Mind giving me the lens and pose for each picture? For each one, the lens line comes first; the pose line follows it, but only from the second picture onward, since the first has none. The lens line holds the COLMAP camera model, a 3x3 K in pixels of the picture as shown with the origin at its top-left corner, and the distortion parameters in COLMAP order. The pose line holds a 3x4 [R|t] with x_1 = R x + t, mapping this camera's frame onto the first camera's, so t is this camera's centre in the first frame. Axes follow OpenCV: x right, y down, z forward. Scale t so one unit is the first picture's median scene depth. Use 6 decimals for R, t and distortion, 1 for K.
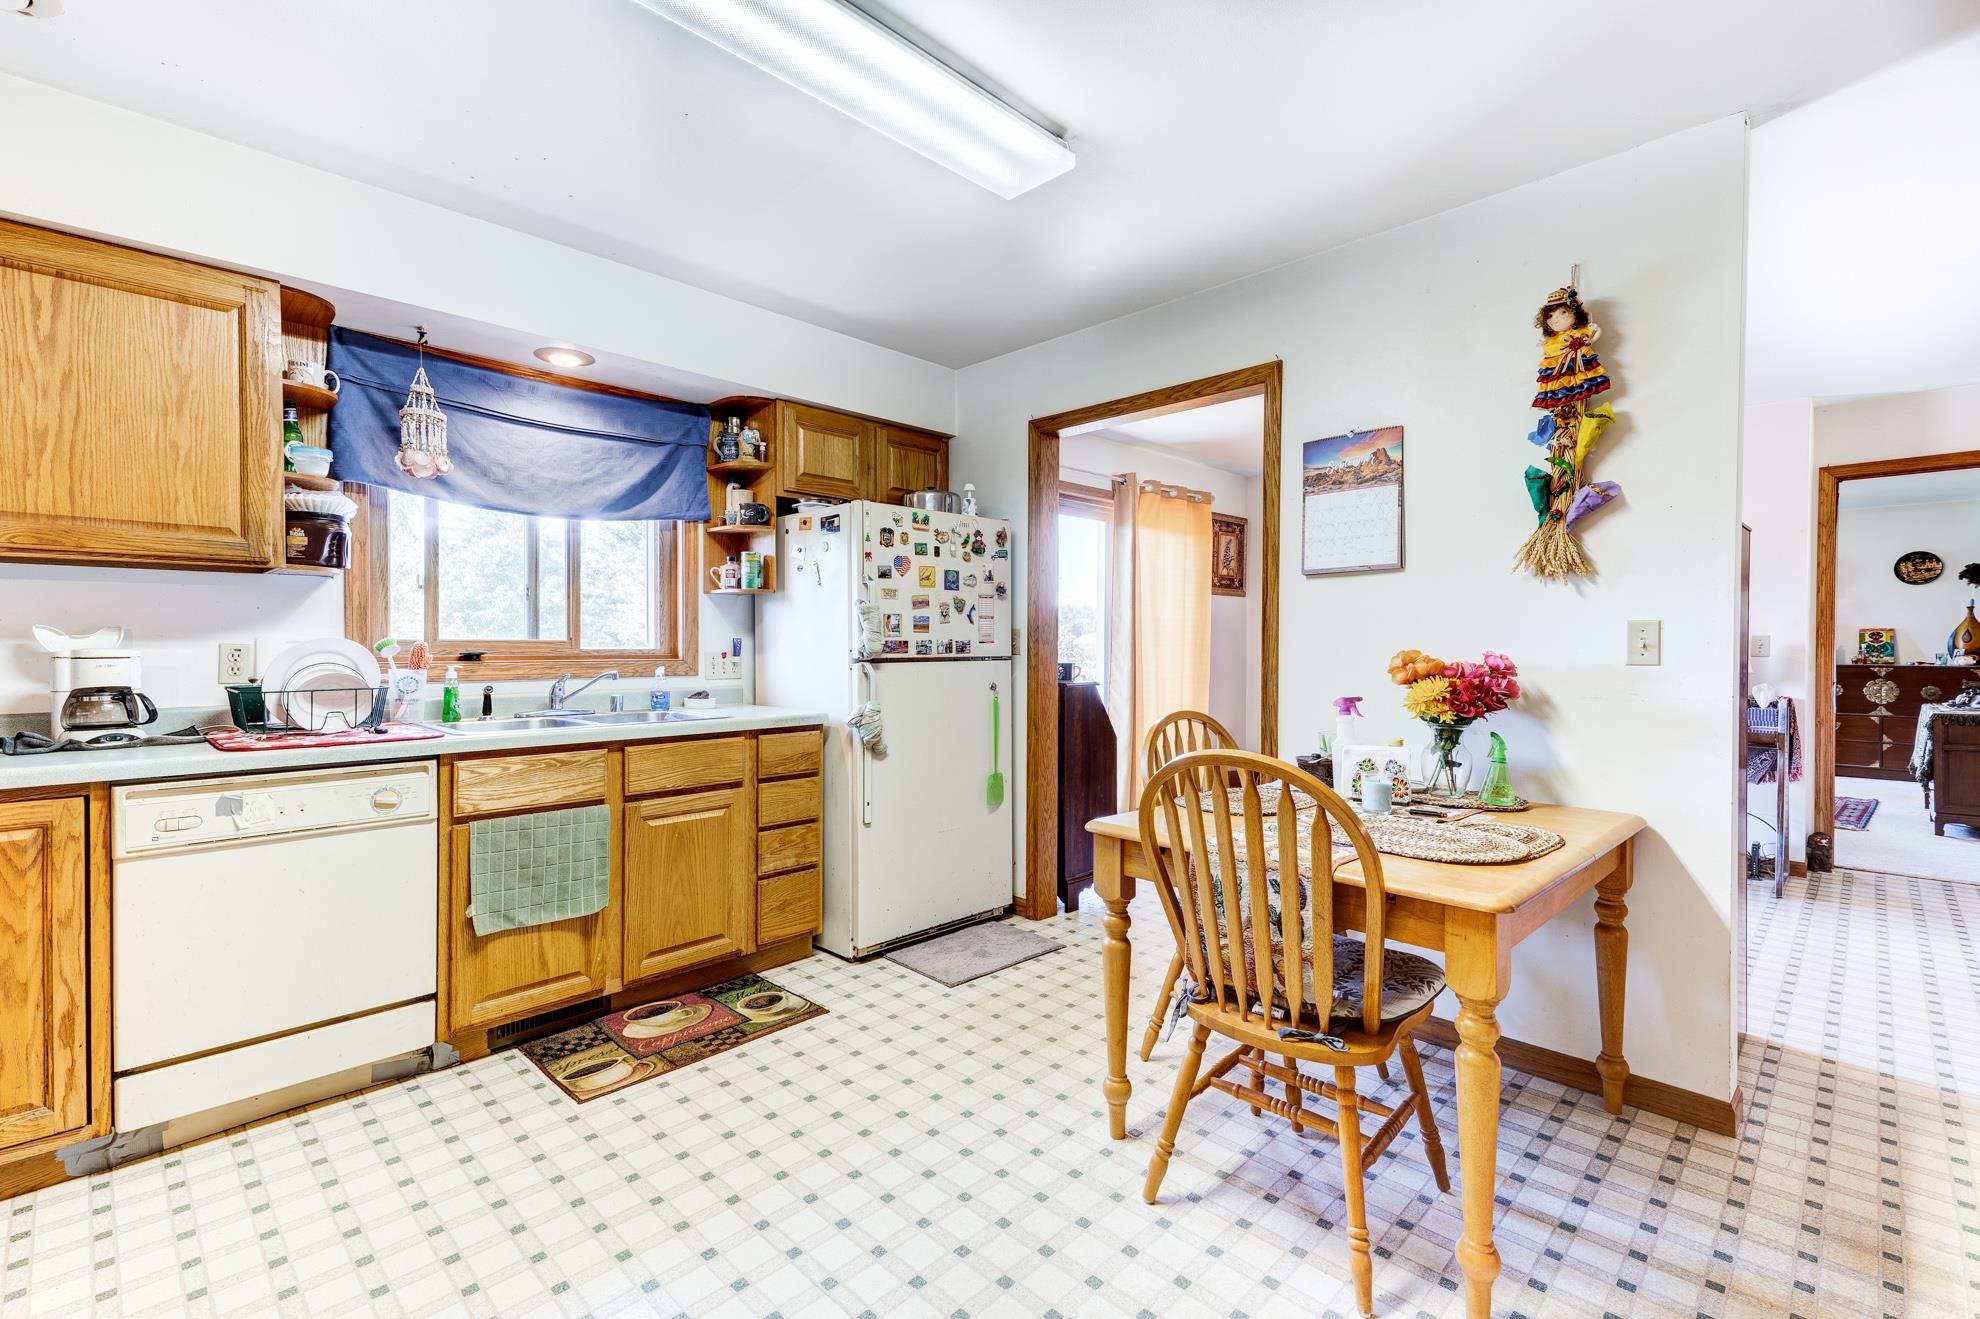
lens RADIAL K [[873.9, 0, 1002.6], [0, 873.9, 655.8], [0, 0, 1]] dist [0.031967, -0.005965]
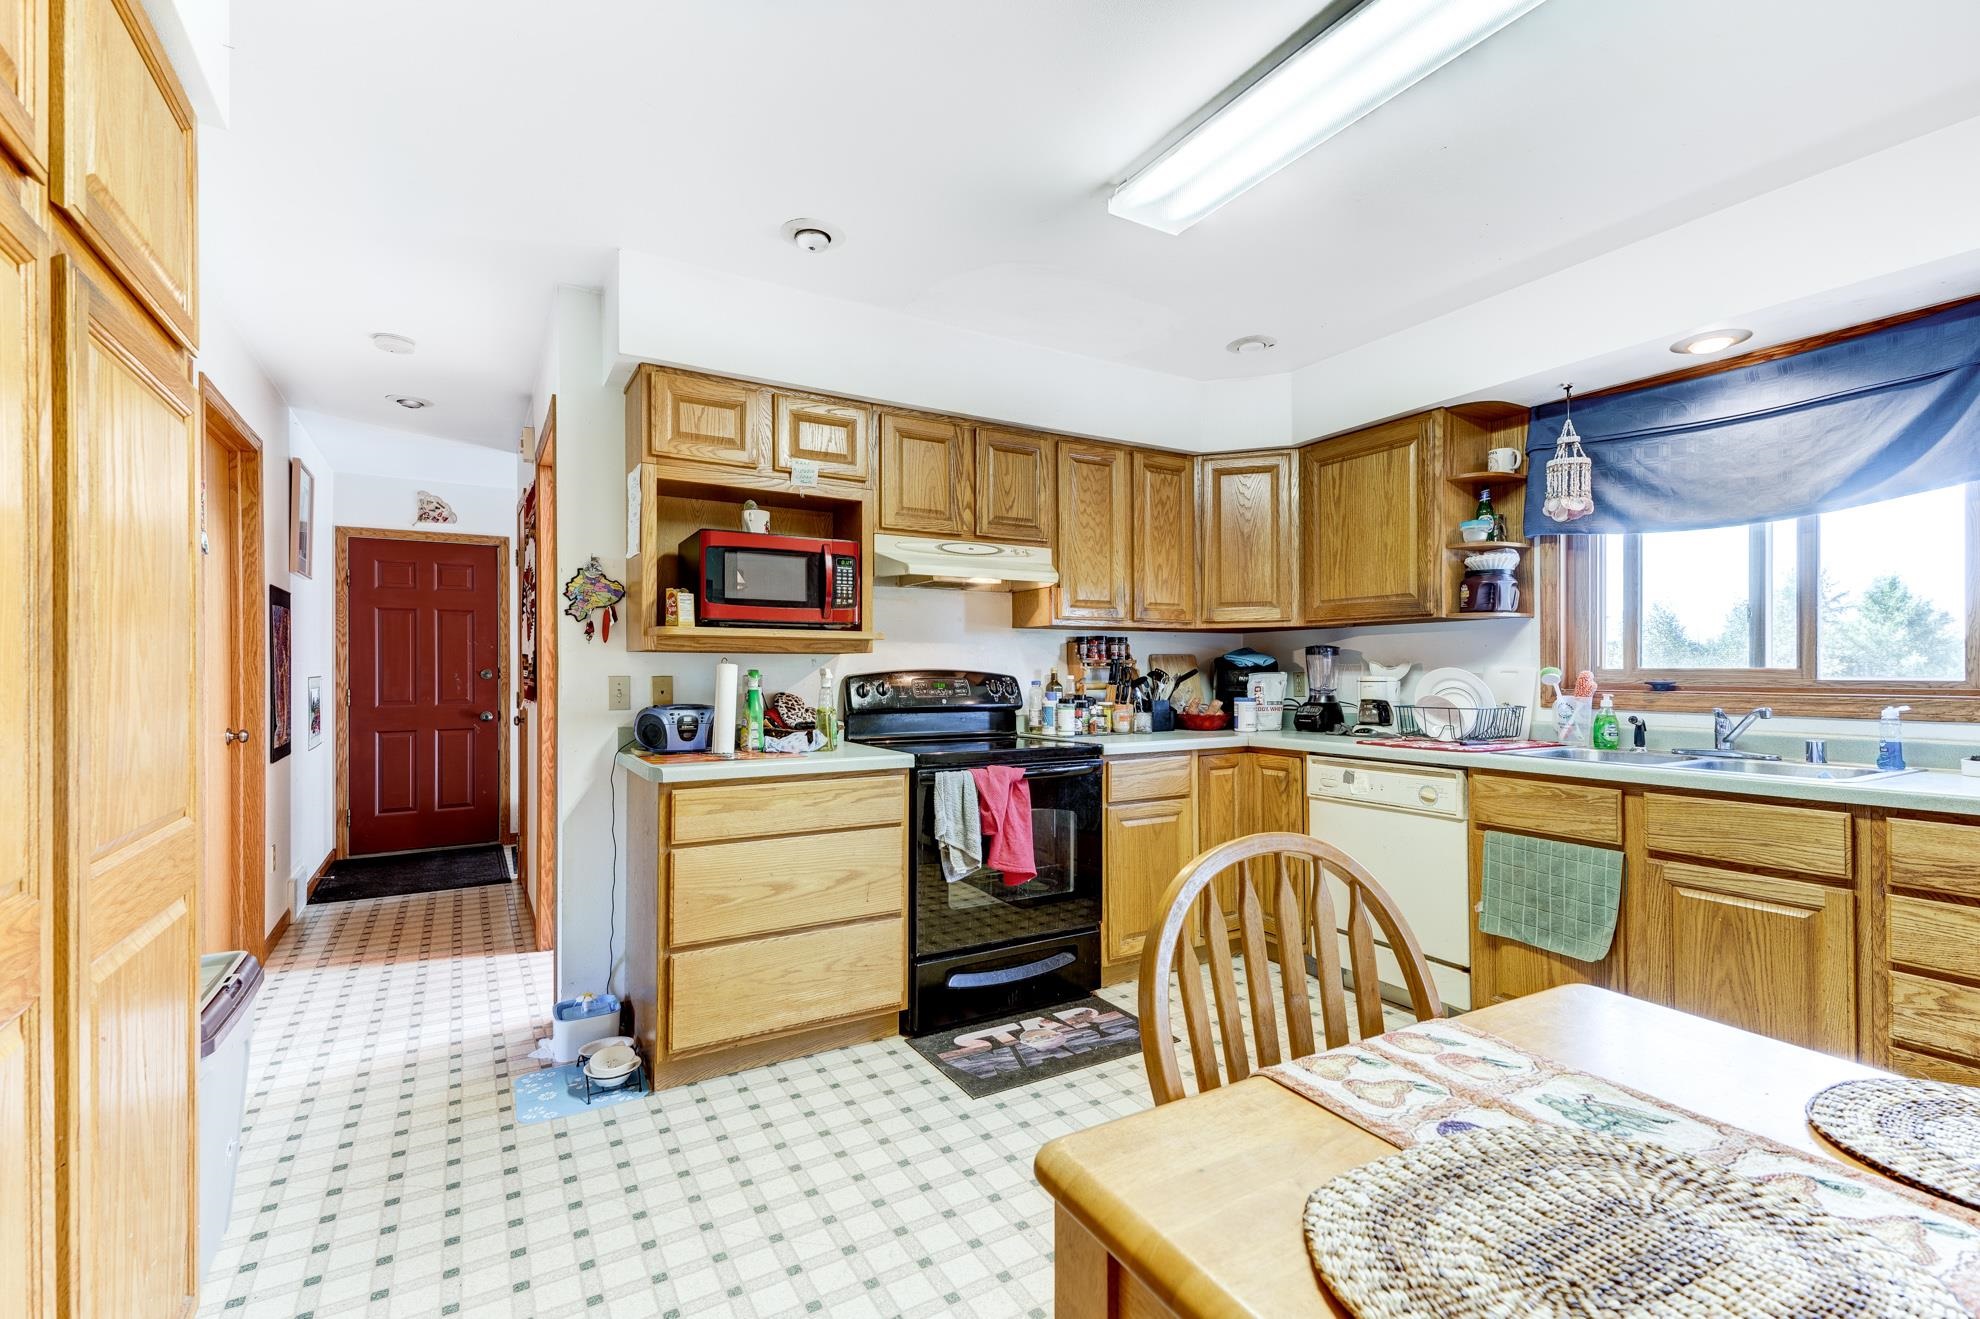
lens RADIAL K [[873.9, 0, 987.8], [0, 873.9, 662.2], [0, 0, 1]] dist [0.031967, -0.005965]
pose [[-0.257112, -0.006924, -0.966357, 0.571123], [-0.012193, 0.999918, -0.003921, -0.013141], [0.966305, 0.010775, -0.257176, 0.580862]]
